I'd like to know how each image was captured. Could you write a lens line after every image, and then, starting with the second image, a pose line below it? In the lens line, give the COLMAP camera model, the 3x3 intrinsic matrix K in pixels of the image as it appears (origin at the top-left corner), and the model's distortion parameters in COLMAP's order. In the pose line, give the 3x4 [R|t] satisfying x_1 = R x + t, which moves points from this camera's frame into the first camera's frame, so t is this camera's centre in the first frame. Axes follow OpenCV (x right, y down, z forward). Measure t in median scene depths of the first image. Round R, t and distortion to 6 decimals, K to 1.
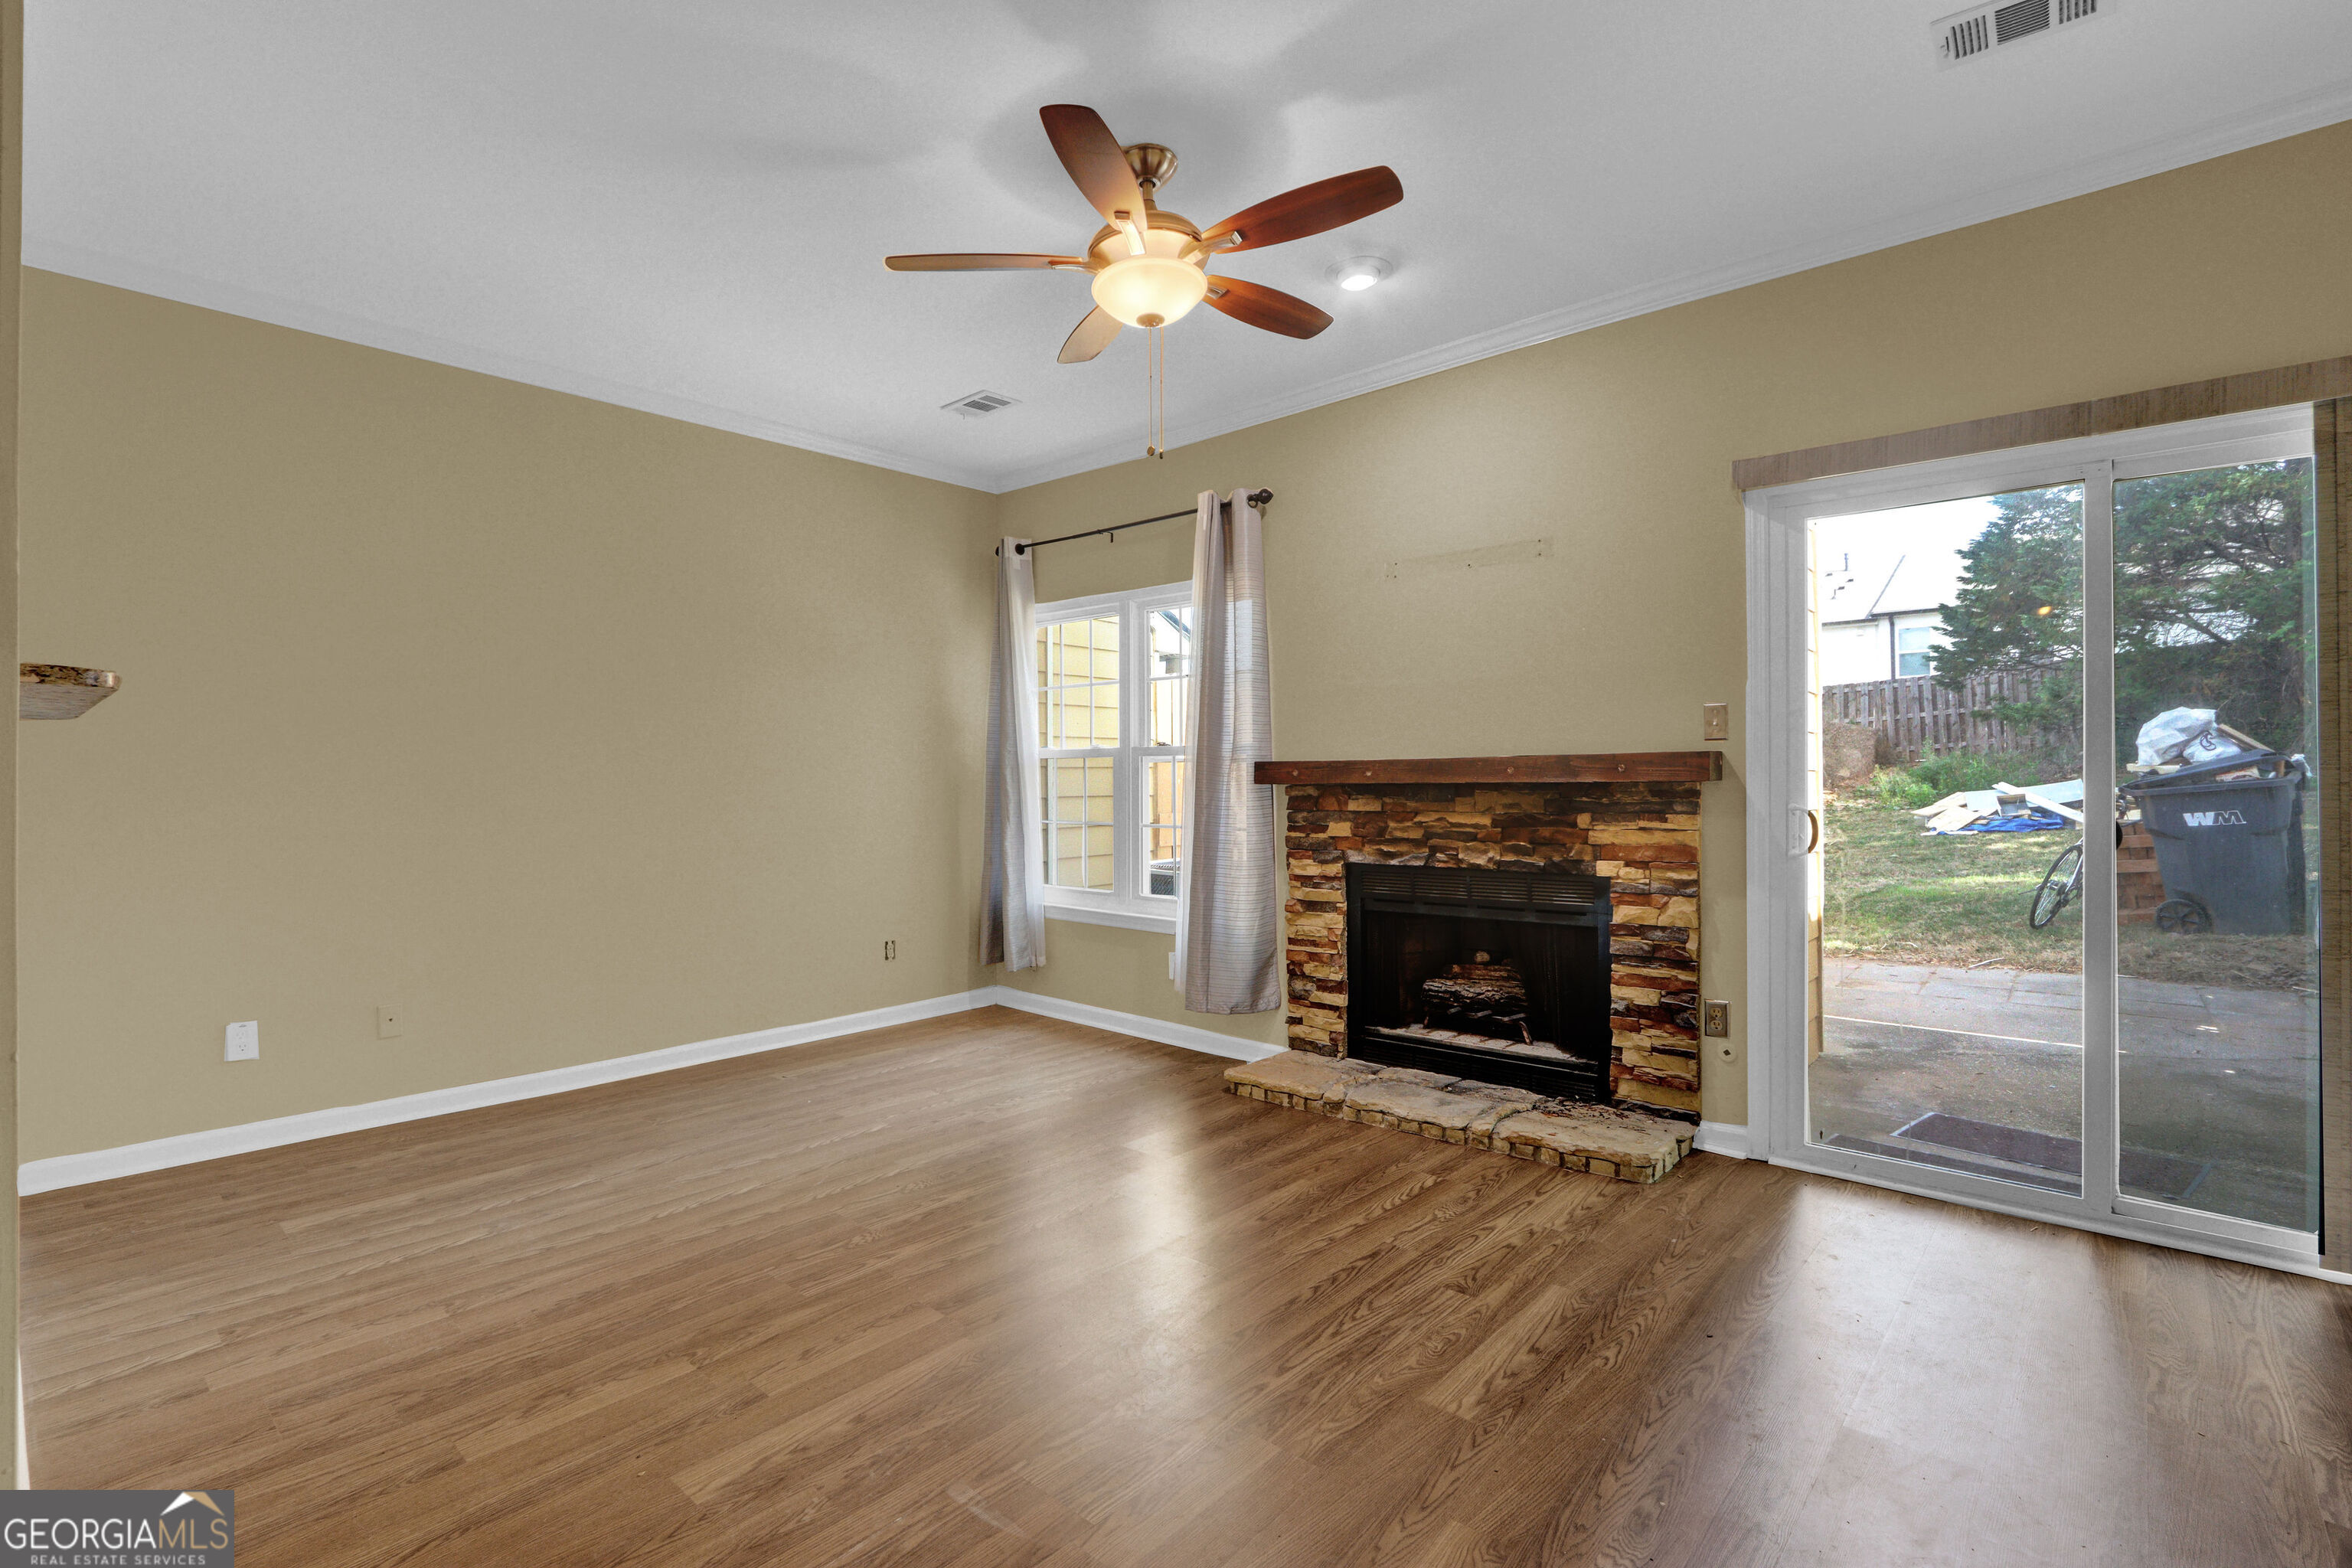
lens RADIAL K [[1088.1, 0, 1159.9], [0, 1088.1, 777.9], [0, 0, 1]] dist [-0.018423, 0.003244]
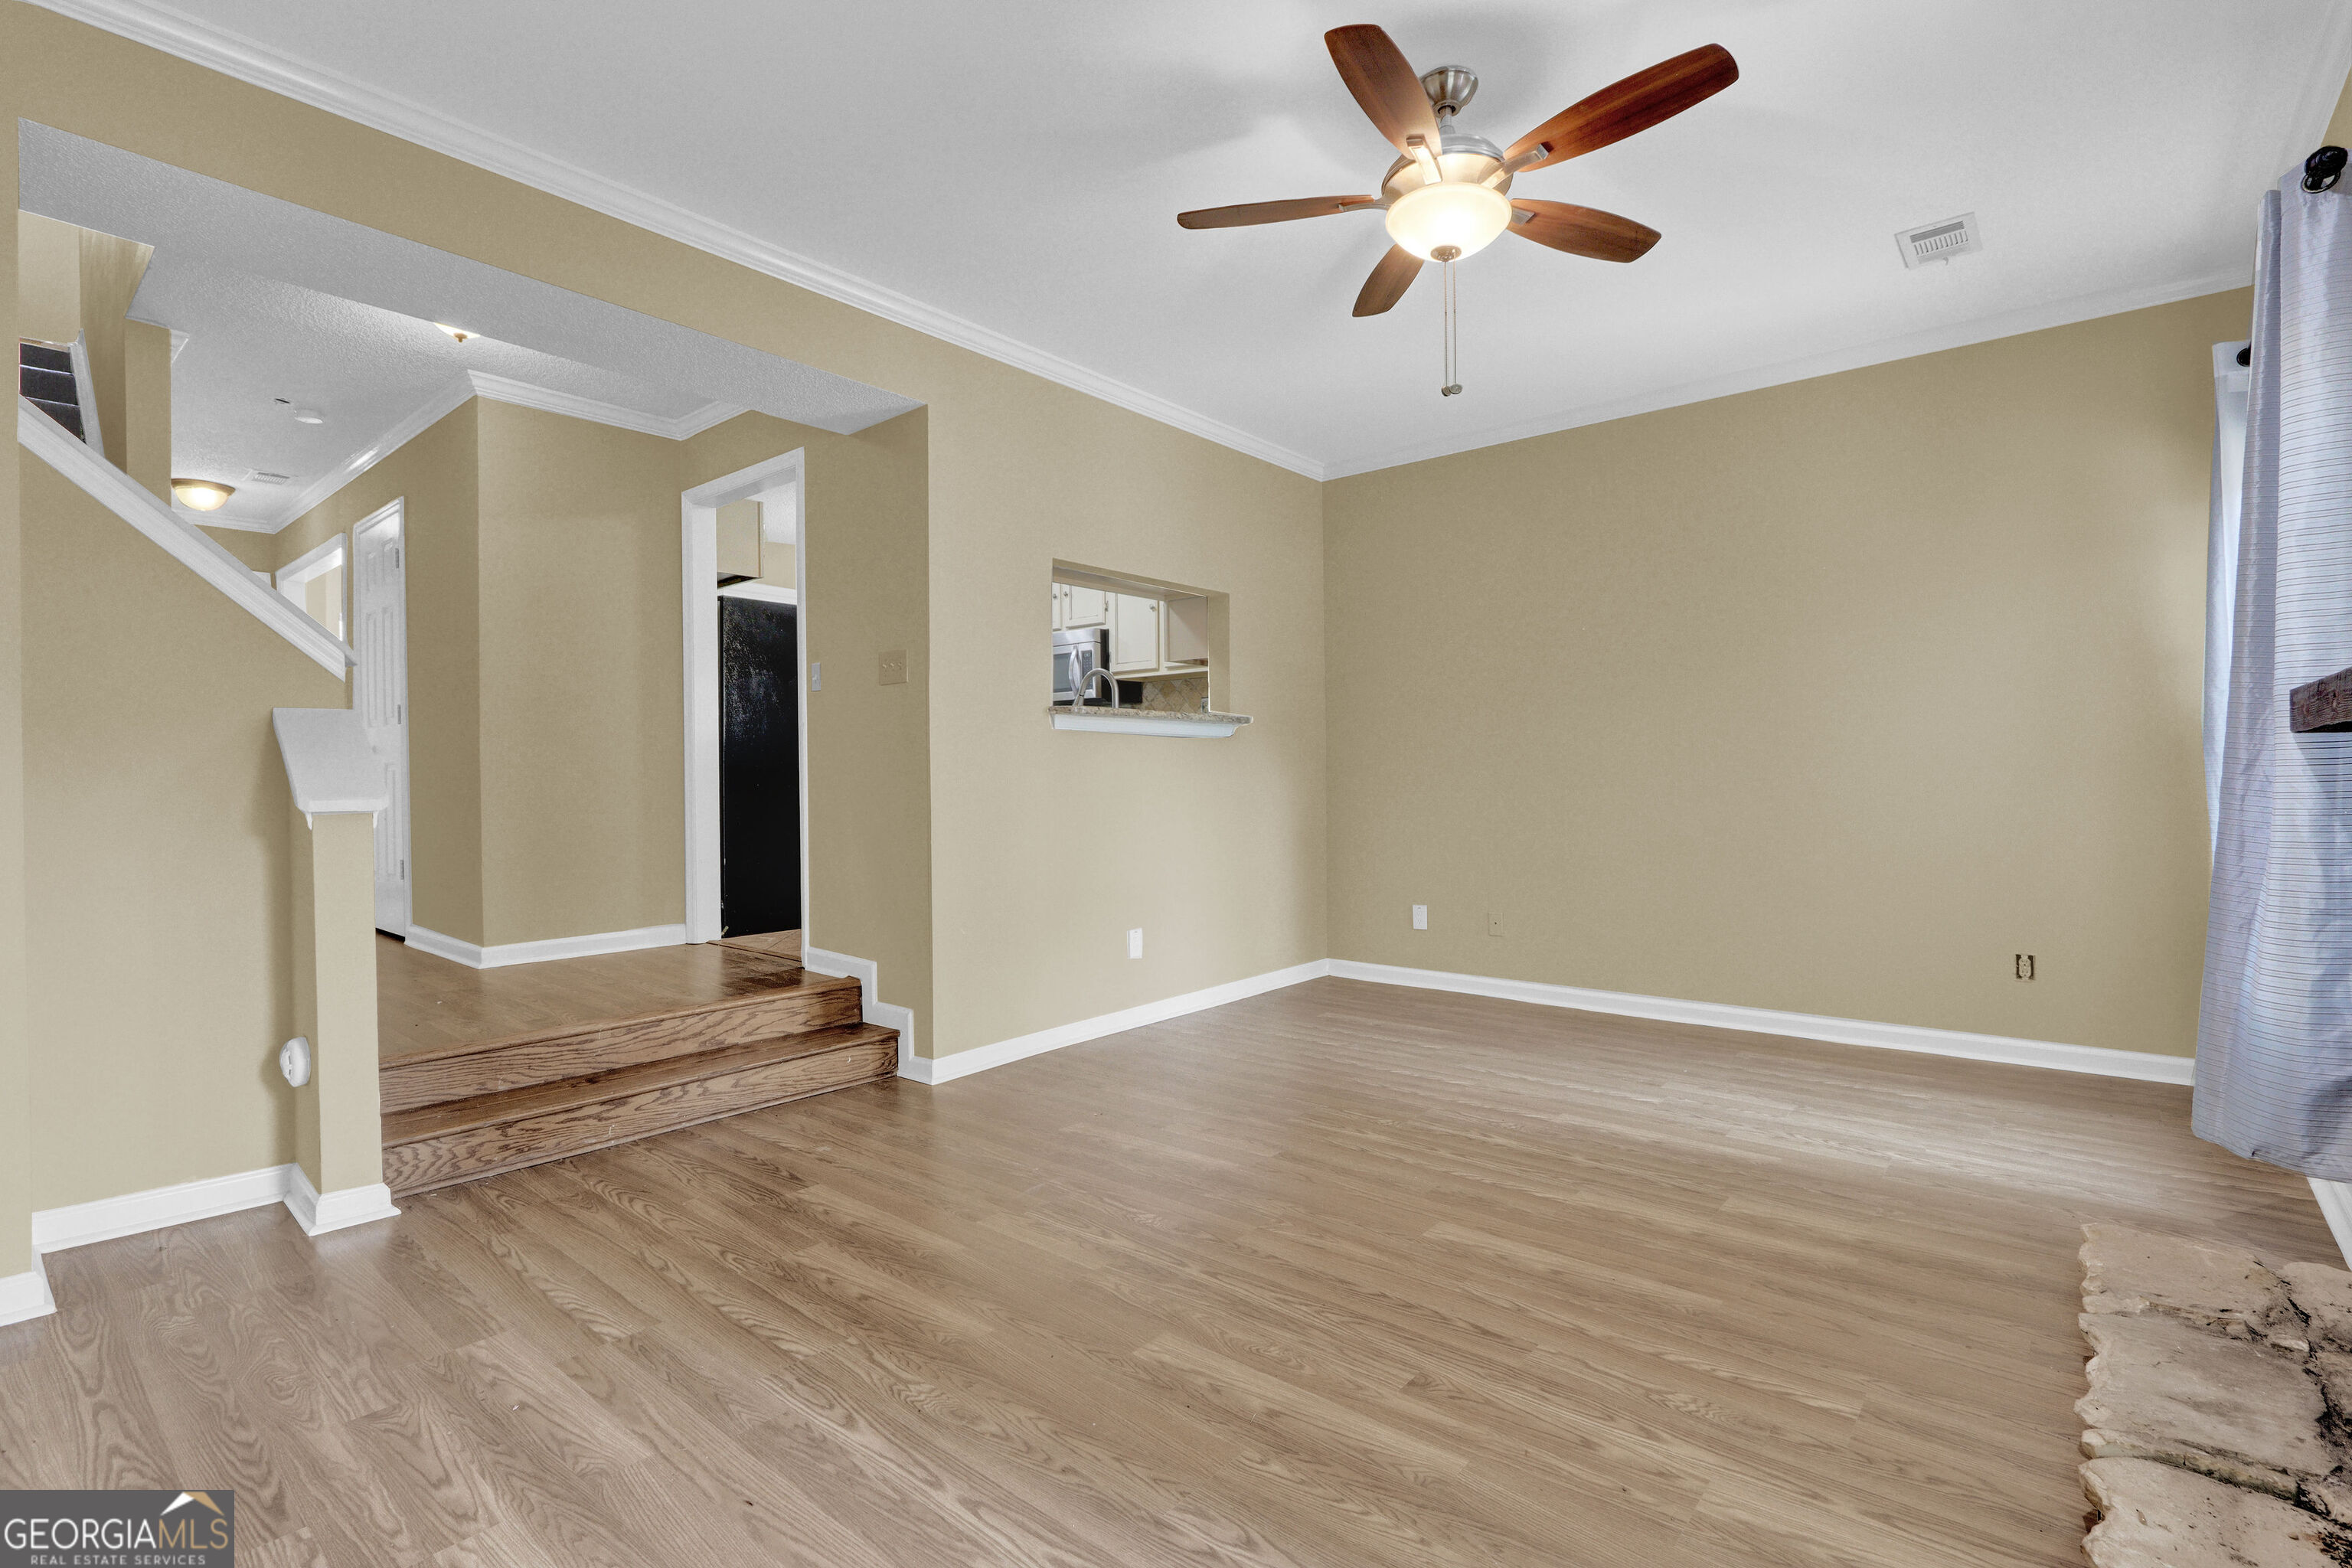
lens RADIAL K [[1088.1, 0, 1153.1], [0, 1088.1, 768.2], [0, 0, 1]] dist [-0.018423, 0.003244]
pose [[0.025128, -0.003180, -0.999679, 0.688740], [0.009540, 0.999950, -0.002941, 0.022722], [0.999639, -0.009463, 0.025157, 0.524451]]
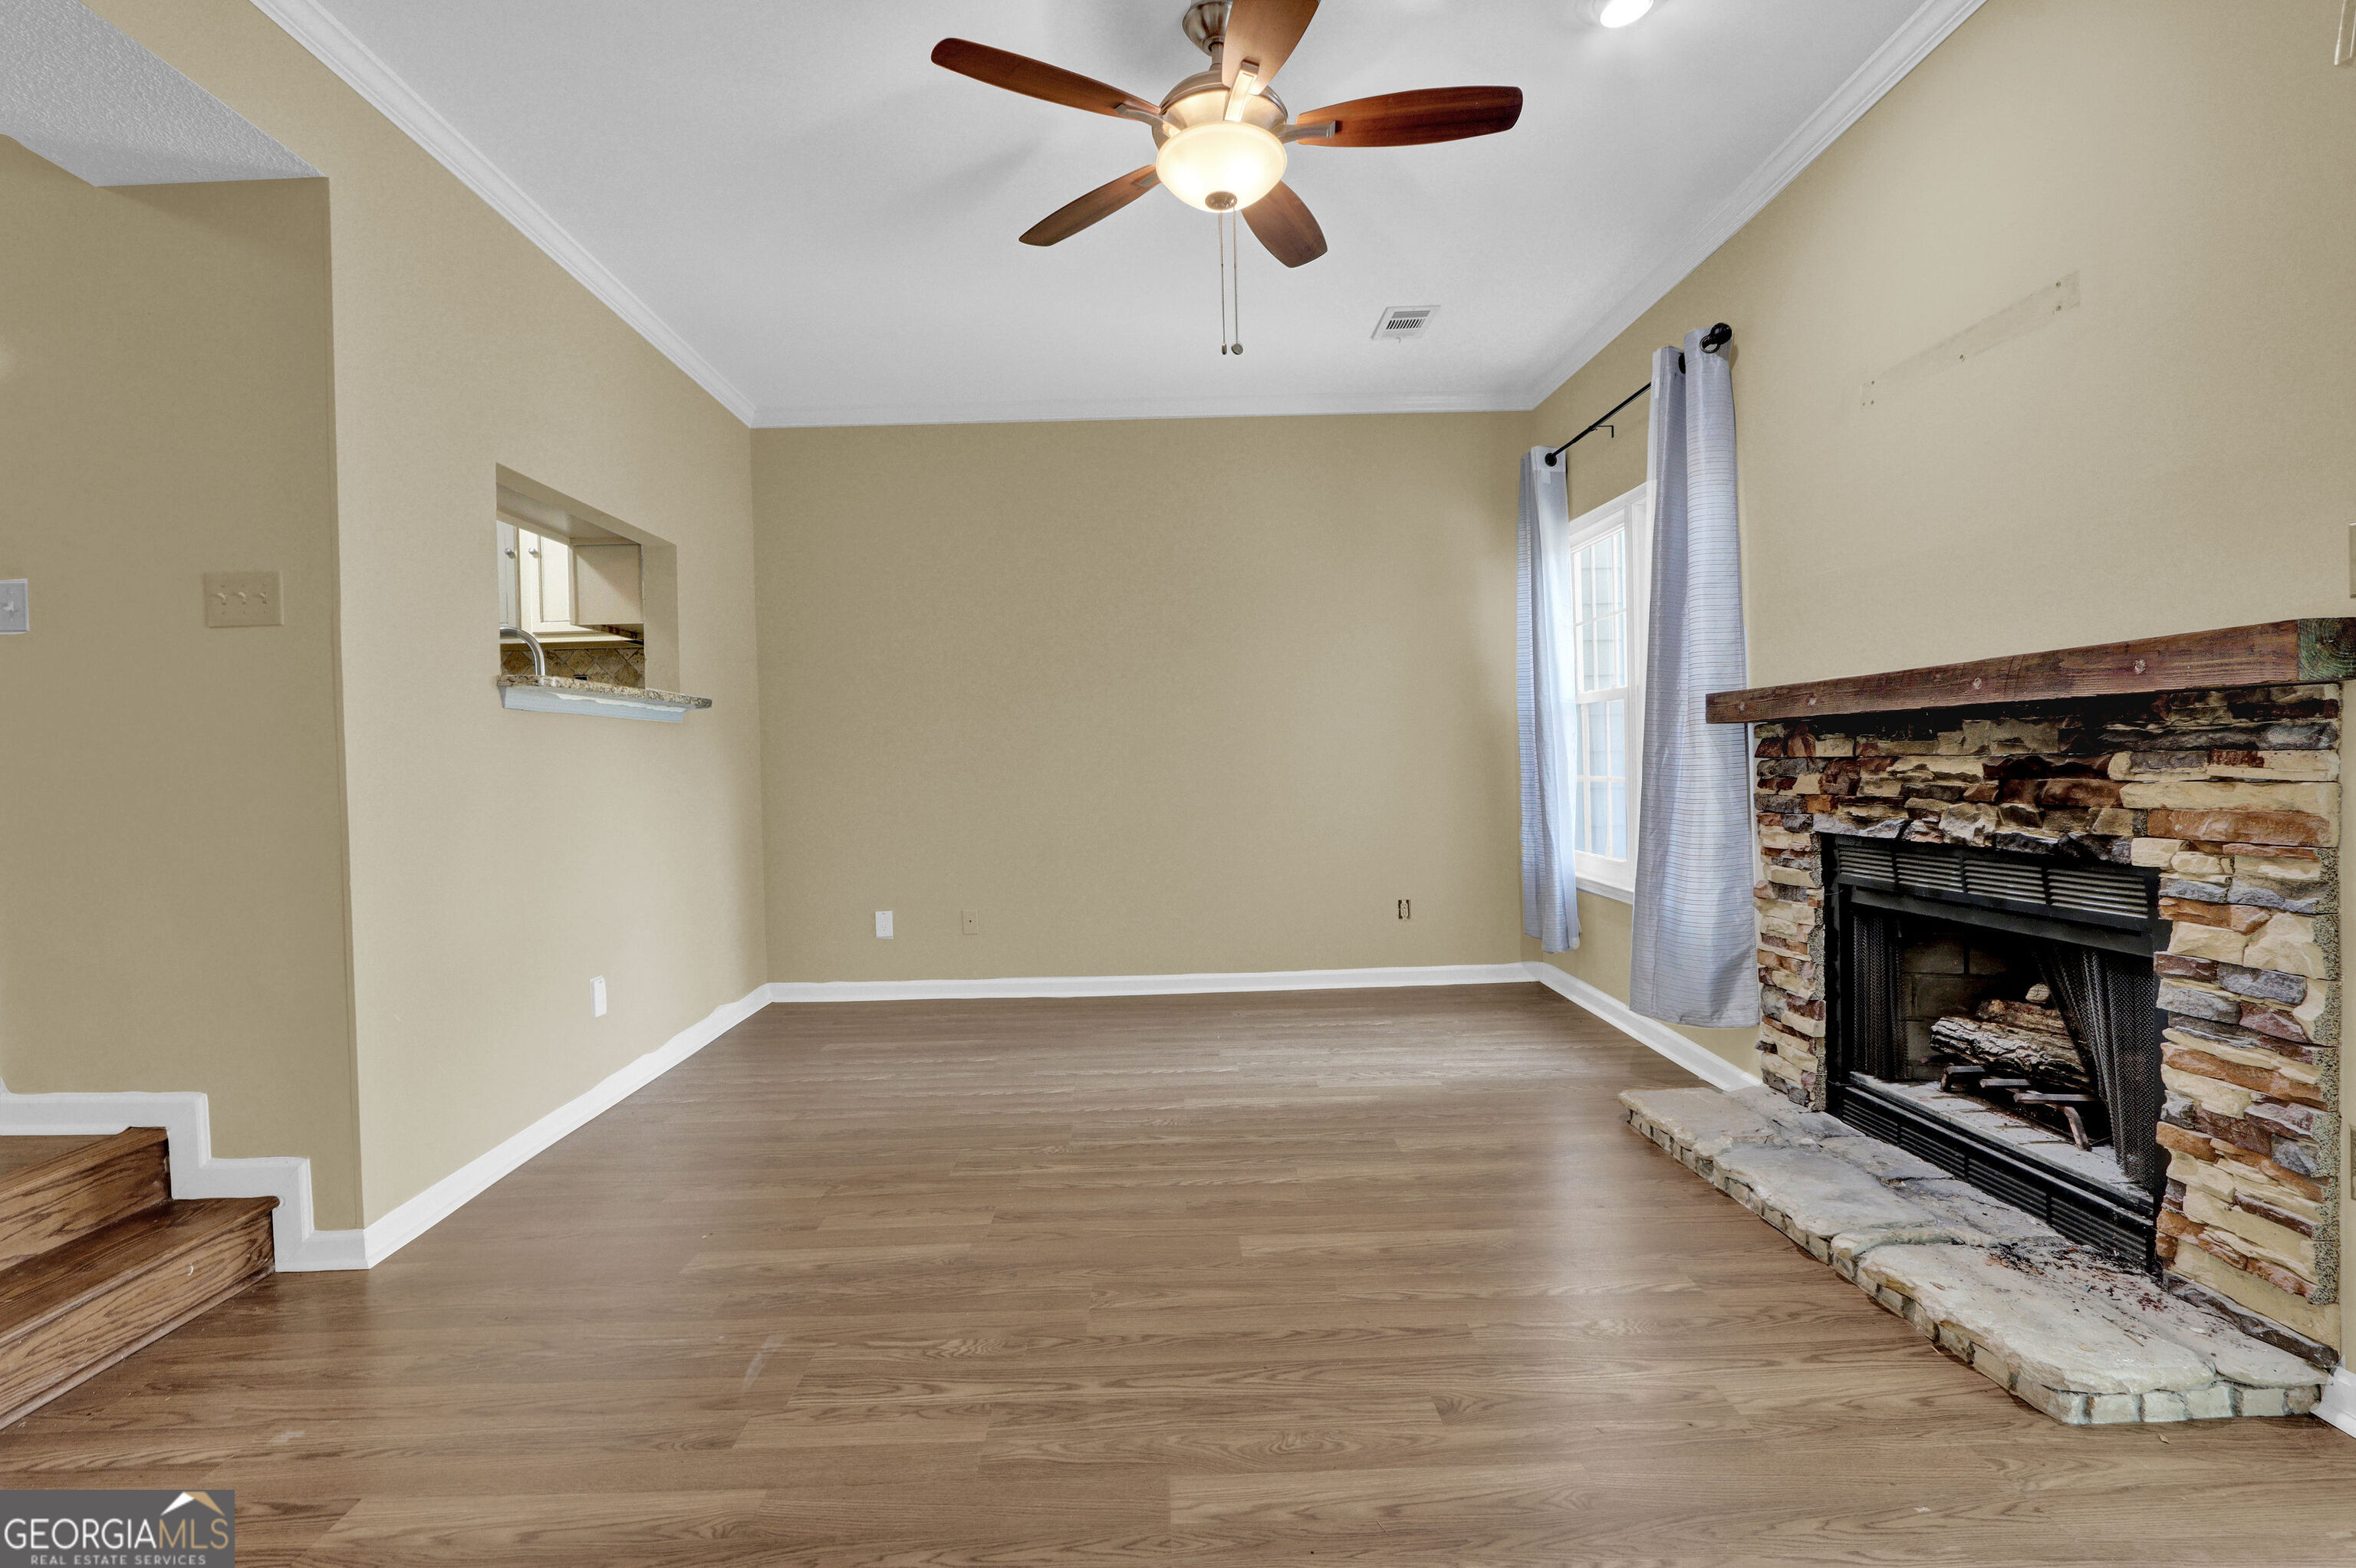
lens RADIAL K [[1089.9, 0, 1159.0], [0, 1089.9, 777.9], [0, 0, 1]] dist [-0.018423, 0.003244]
pose [[0.681542, 0.000086, -0.731779, 0.444510], [0.022183, 0.999538, 0.020777, 0.022350], [0.731443, -0.030393, 0.681225, 0.252275]]
